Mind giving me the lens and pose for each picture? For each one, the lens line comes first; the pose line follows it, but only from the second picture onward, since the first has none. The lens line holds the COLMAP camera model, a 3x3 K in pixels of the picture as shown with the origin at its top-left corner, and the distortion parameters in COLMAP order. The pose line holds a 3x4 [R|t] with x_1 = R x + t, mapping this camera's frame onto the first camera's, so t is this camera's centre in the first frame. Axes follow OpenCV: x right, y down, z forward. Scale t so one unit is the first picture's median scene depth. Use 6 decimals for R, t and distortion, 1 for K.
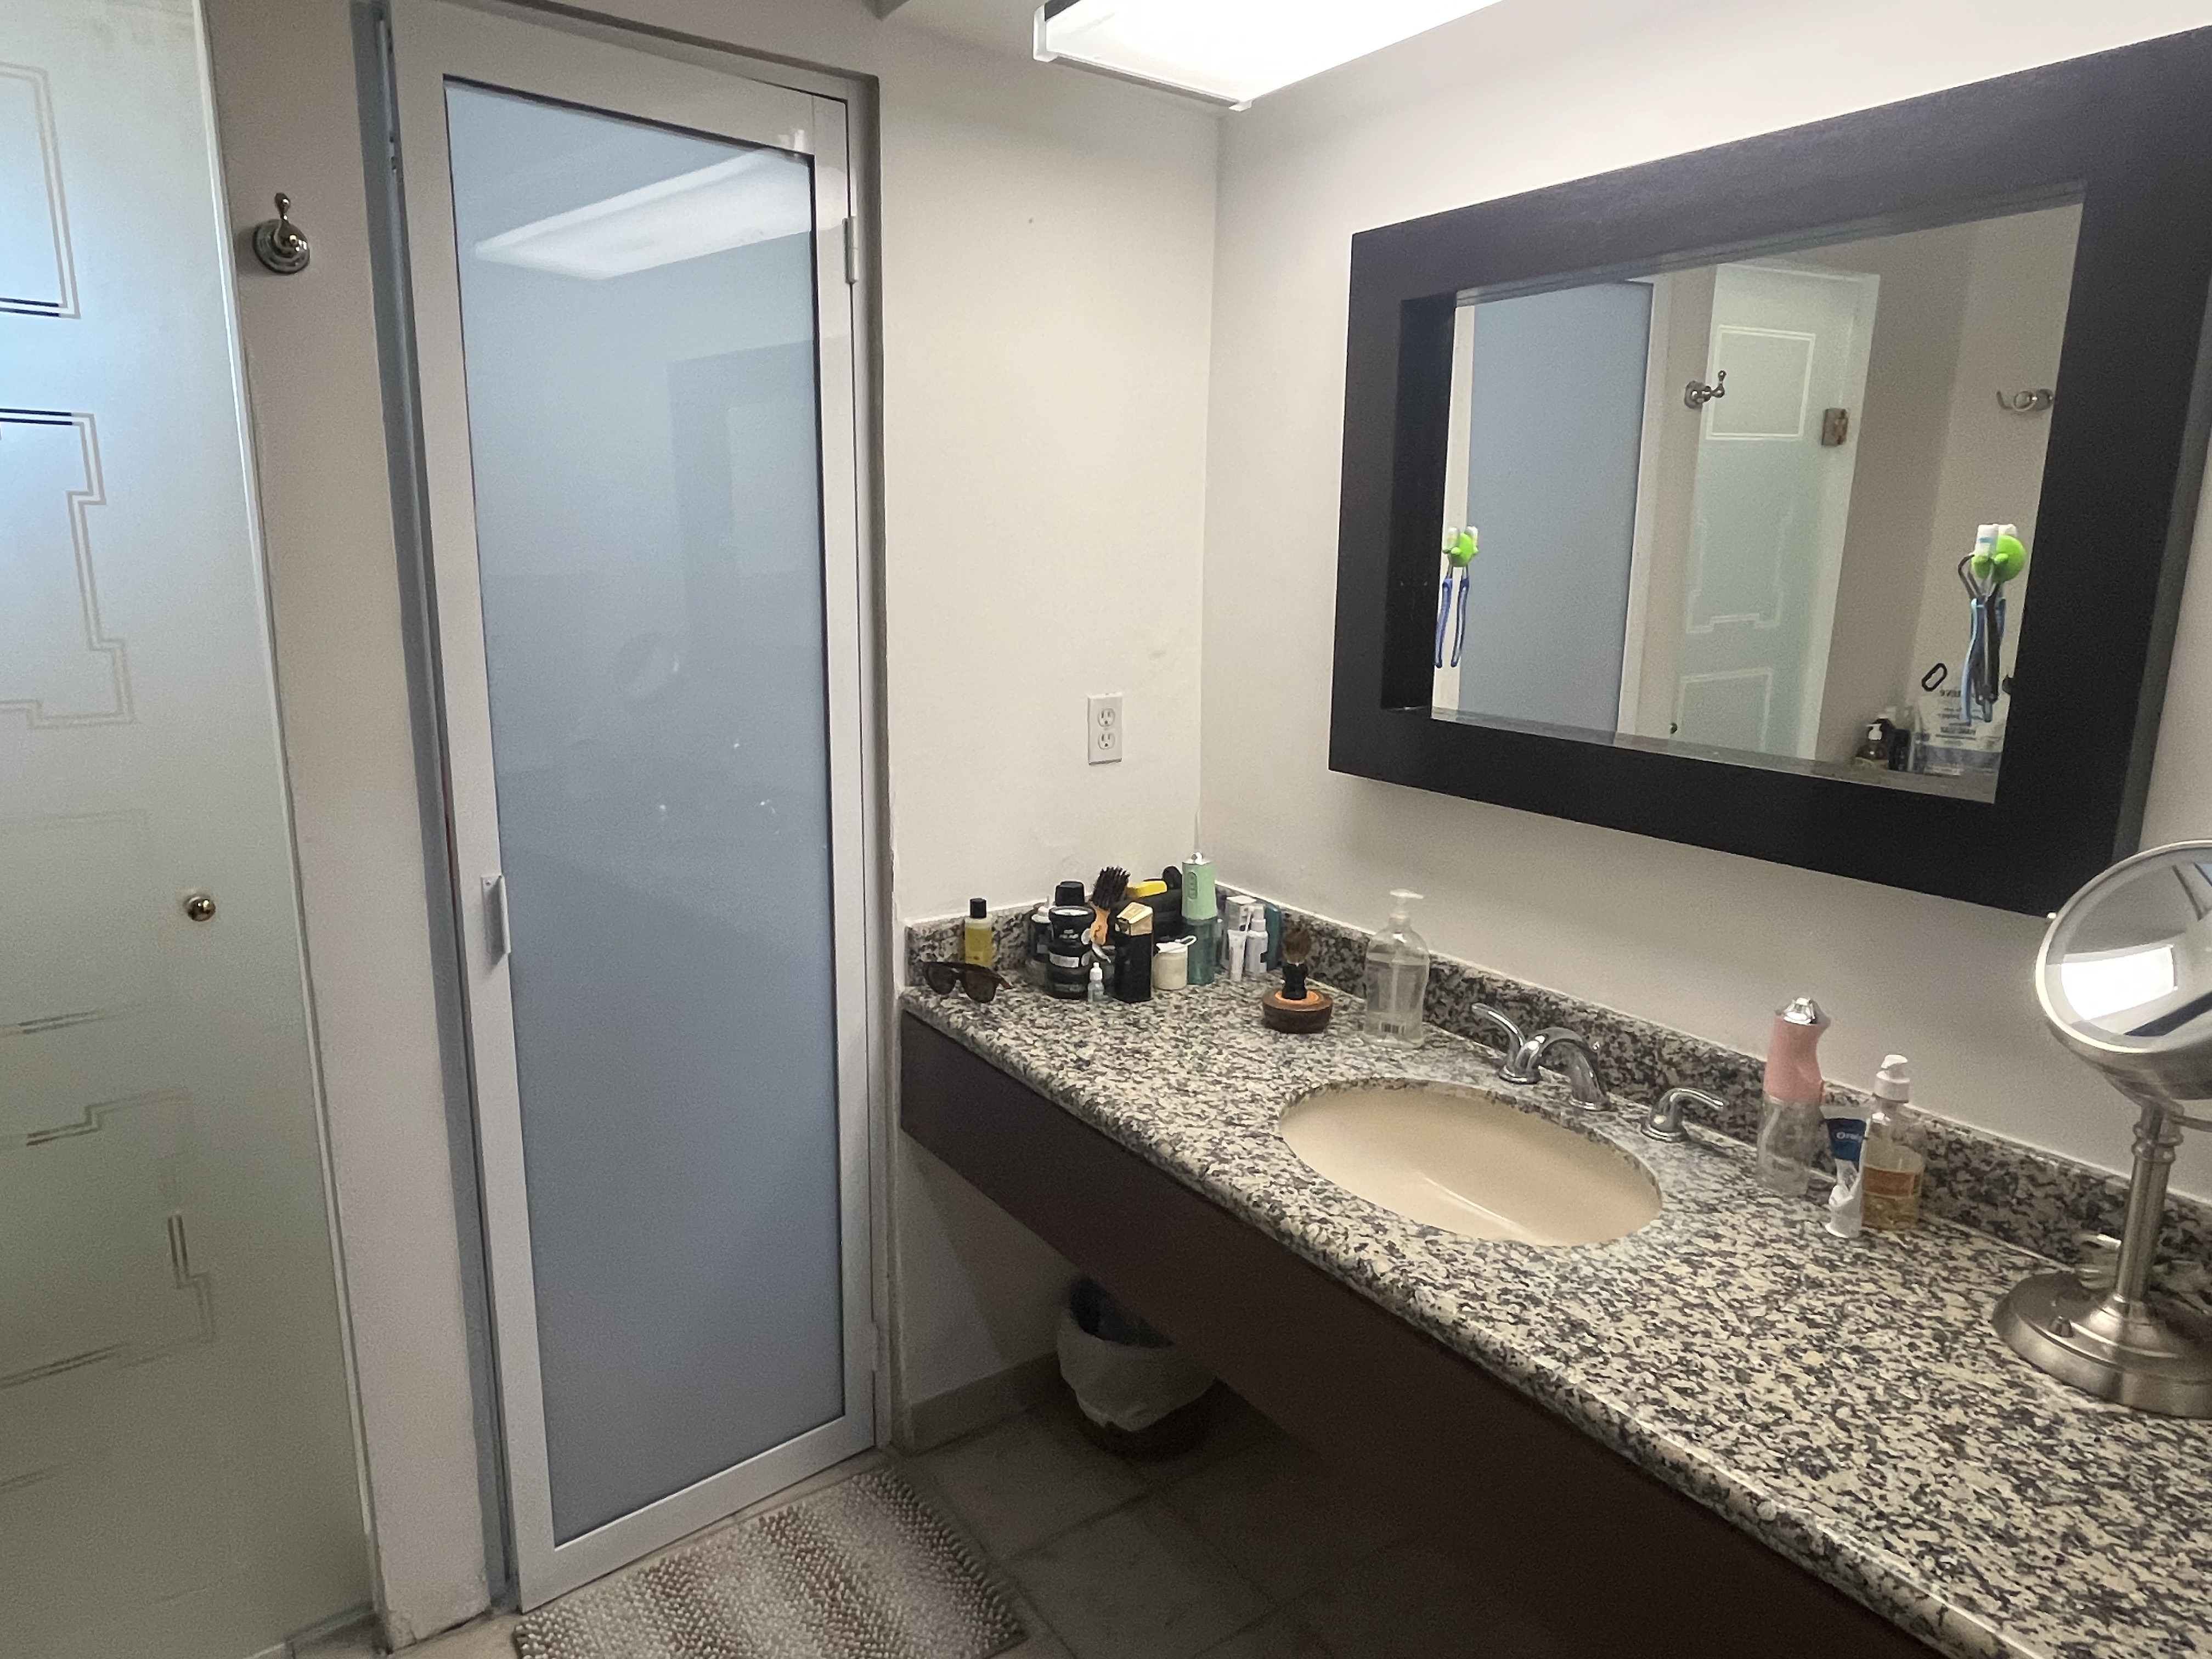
lens RADIAL K [[1346.3, 0, 1099.3], [0, 1346.3, 824.8], [0, 0, 1]] dist [-0.003323, -0.001417]
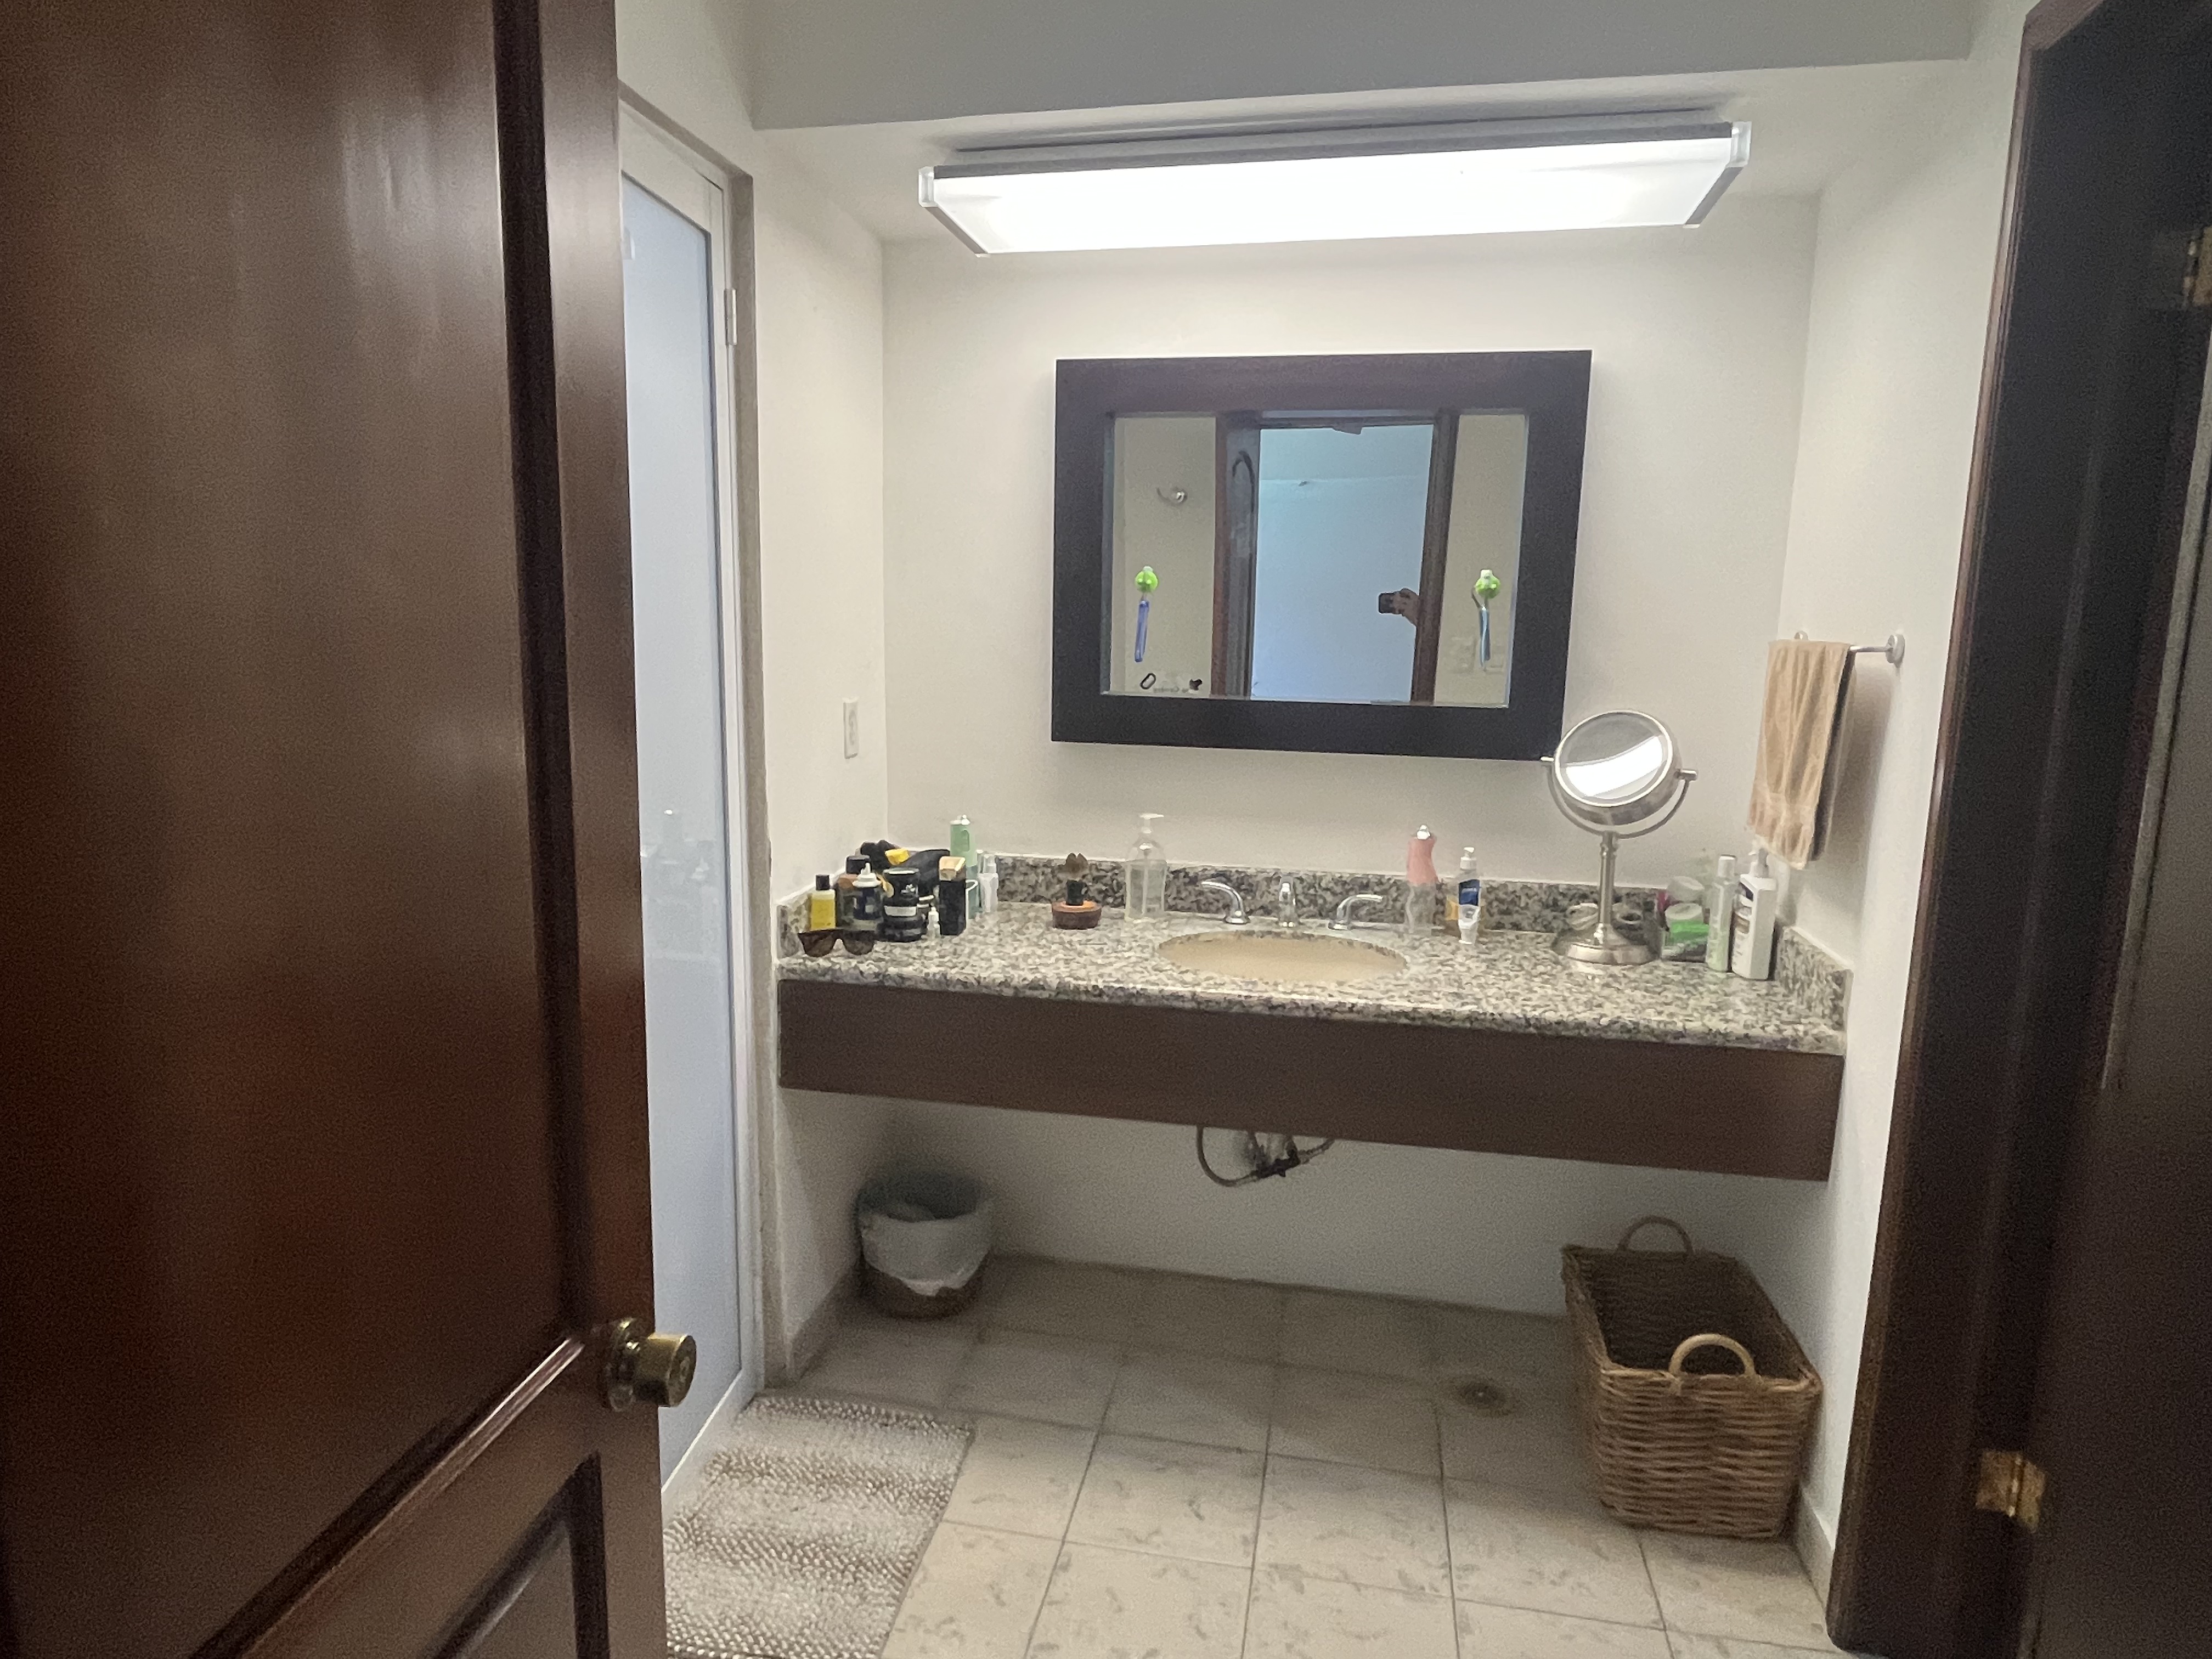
lens RADIAL K [[1312.3, 0, 1106.0], [0, 1312.3, 829.5], [0, 0, 1]] dist [-0.026406, -0.000352]
pose [[0.718613, -0.114378, 0.685939, -0.784448], [0.133925, 0.990679, 0.024888, 0.024308], [-0.682392, 0.073980, 0.727233, 0.000172]]
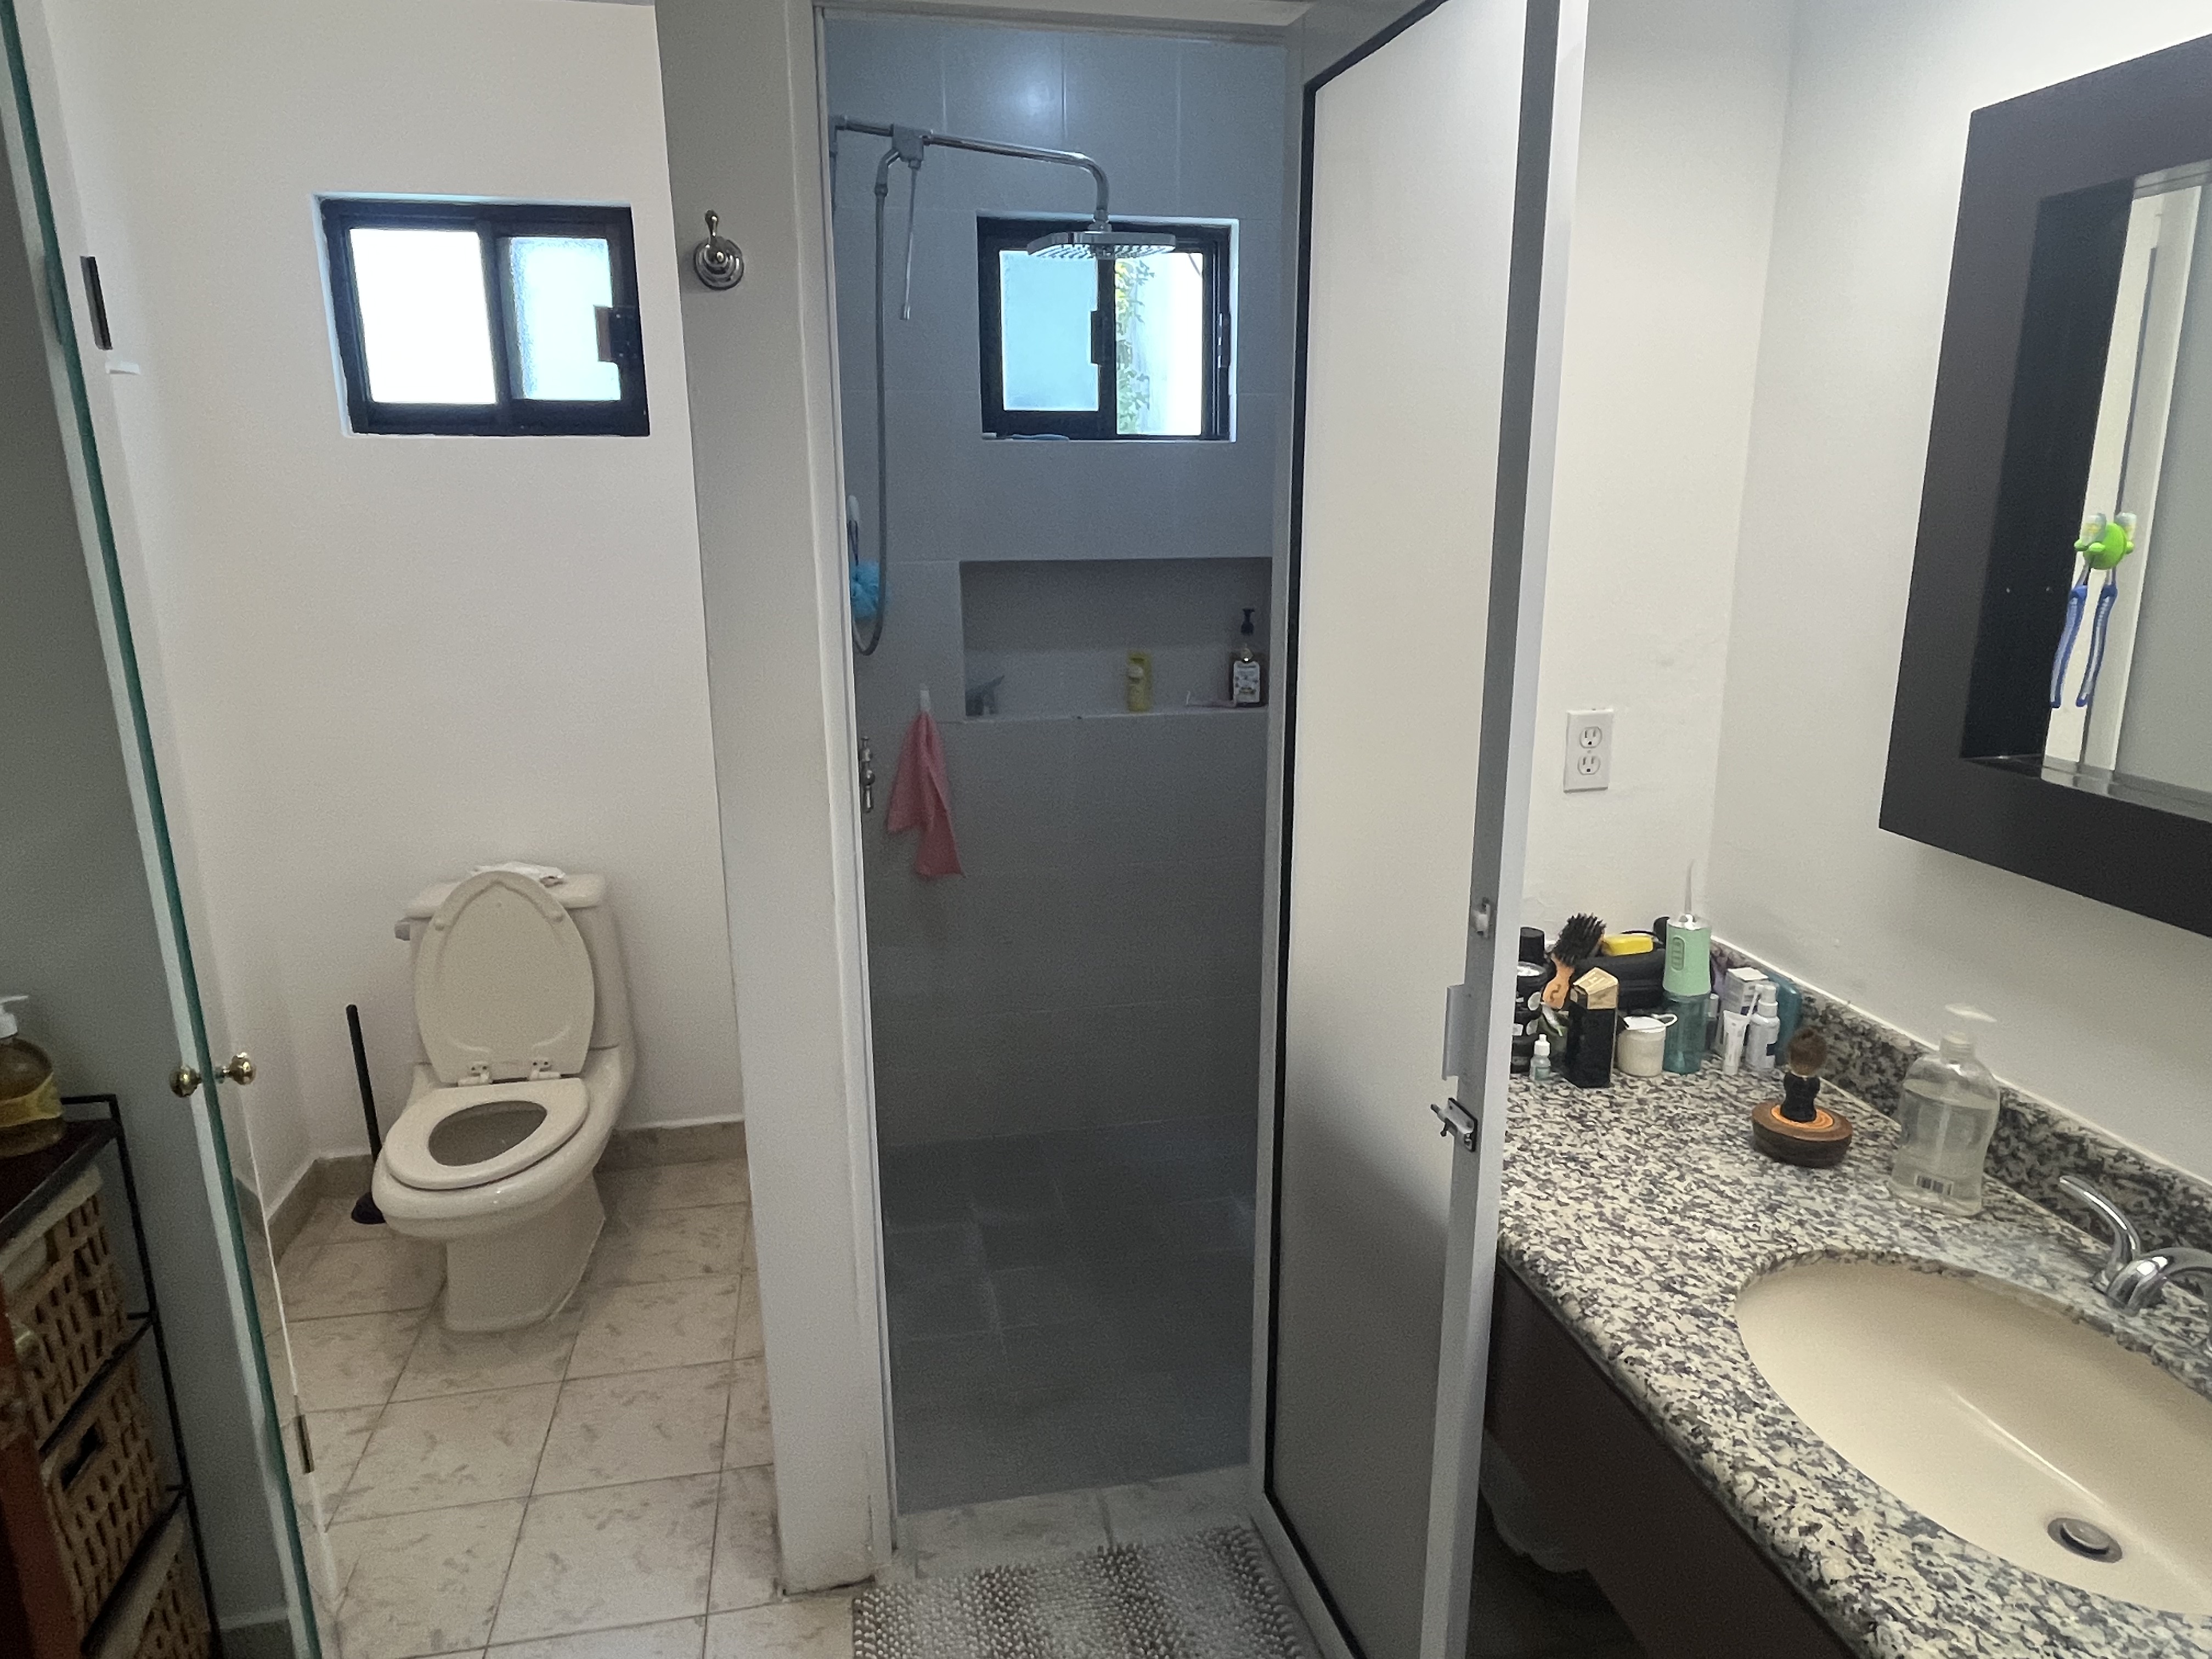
lens RADIAL K [[1352.4, 0, 1100.1], [0, 1352.4, 830.6], [0, 0, 1]] dist [-0.000997, -0.001455]
pose [[0.918119, 0.077332, -0.388687, 0.068739], [-0.060332, 0.996619, 0.055774, -0.061159], [0.391686, -0.027757, 0.919680, 0.127612]]
